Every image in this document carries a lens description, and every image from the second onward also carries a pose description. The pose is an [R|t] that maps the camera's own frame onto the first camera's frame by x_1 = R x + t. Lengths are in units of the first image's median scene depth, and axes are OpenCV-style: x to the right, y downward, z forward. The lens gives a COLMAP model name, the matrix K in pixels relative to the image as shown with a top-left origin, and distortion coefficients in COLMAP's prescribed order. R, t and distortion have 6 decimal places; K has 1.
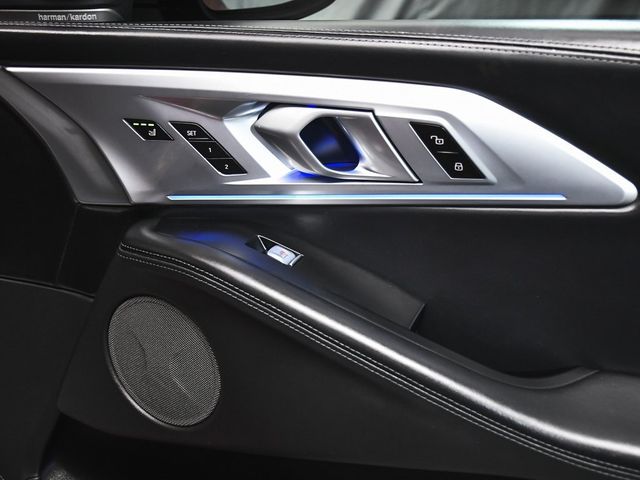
lens RADIAL K [[741.9, 0, 320.0], [0, 741.9, 240.0], [0, 0, 1]] dist [-0.004535, 0.013394]
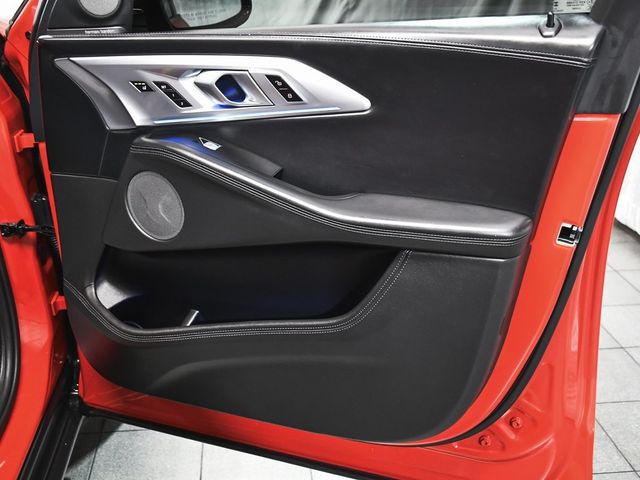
lens RADIAL K [[649.5, 0, 320.0], [0, 649.5, 240.0], [0, 0, 1]] dist [-0.016392, -0.006965]
pose [[0.999206, -0.037213, -0.014265, 0.260562], [0.037667, 0.998745, 0.032995, 0.228379], [0.013019, -0.033506, 0.999354, -0.764831]]
